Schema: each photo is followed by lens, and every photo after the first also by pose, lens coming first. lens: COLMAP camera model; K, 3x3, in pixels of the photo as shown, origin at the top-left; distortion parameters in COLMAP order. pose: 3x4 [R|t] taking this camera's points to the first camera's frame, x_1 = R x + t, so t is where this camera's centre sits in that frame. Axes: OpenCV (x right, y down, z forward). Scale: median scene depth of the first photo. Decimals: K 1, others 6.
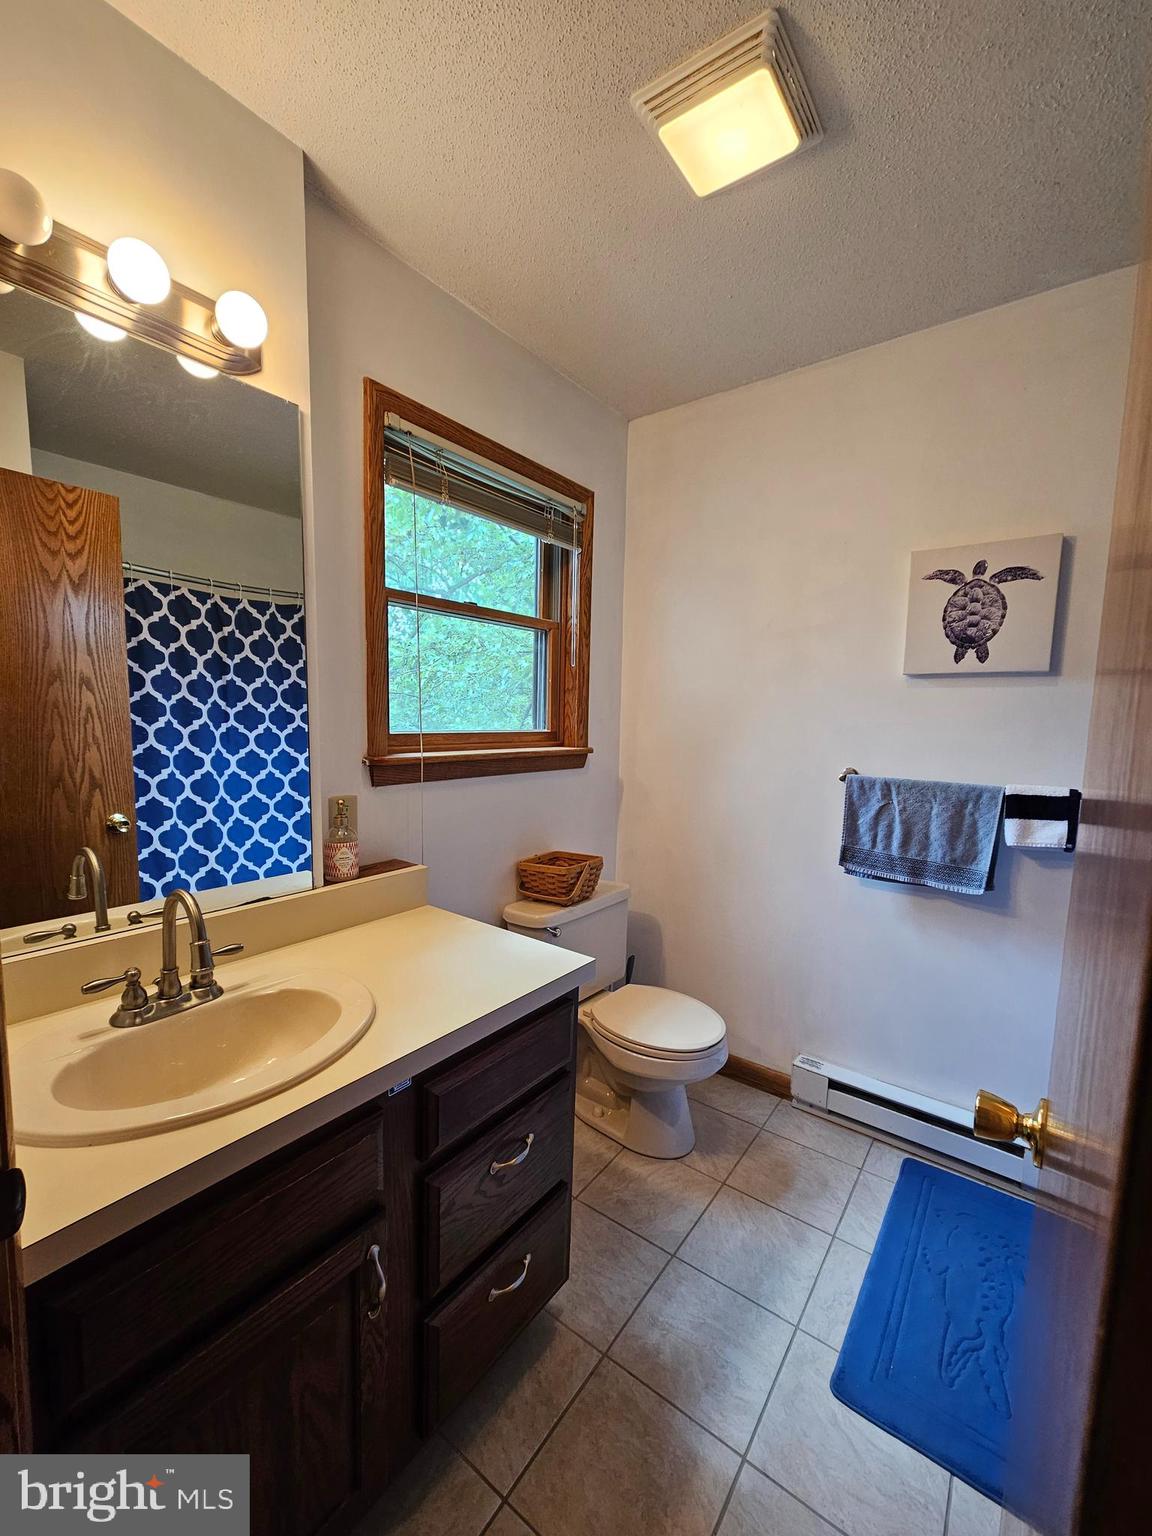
lens RADIAL K [[626.0, 0, 586.9], [0, 626.0, 780.0], [0, 0, 1]] dist [-0.000032, 0.001676]
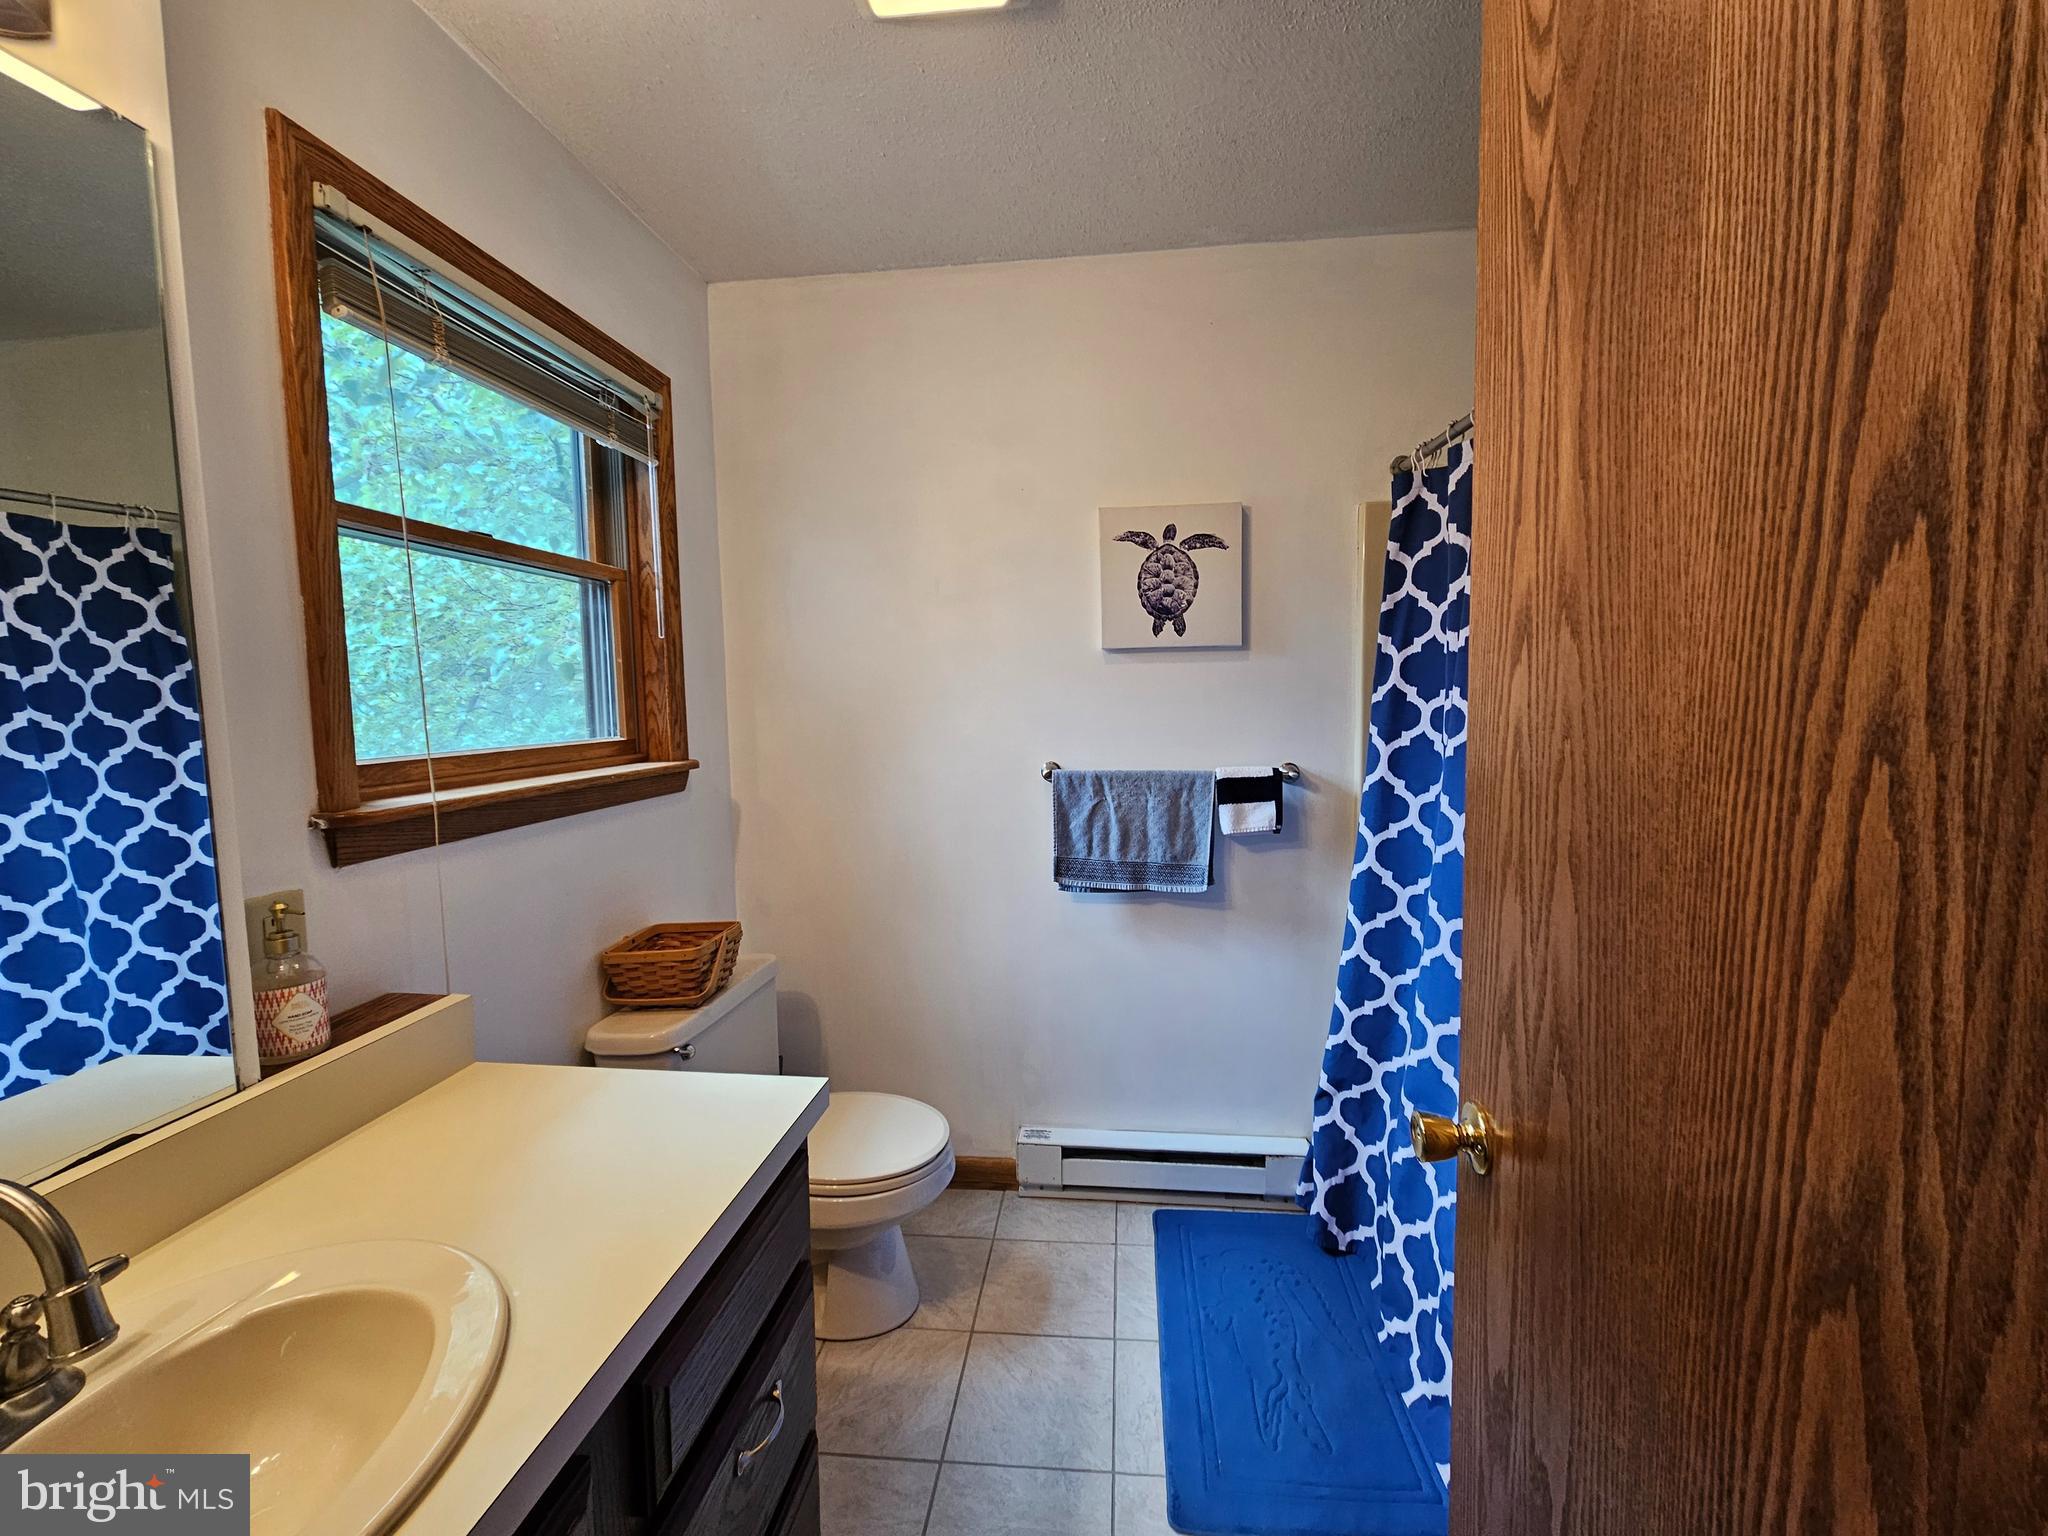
lens RADIAL K [[834.7, 0, 1038.8], [0, 834.7, 751.5], [0, 0, 1]] dist [-0.000032, 0.001676]
pose [[0.858459, -0.070913, 0.507956, -0.163626], [0.086546, 0.996222, -0.007189, -0.028378], [-0.505527, 0.050133, 0.861353, 0.067175]]
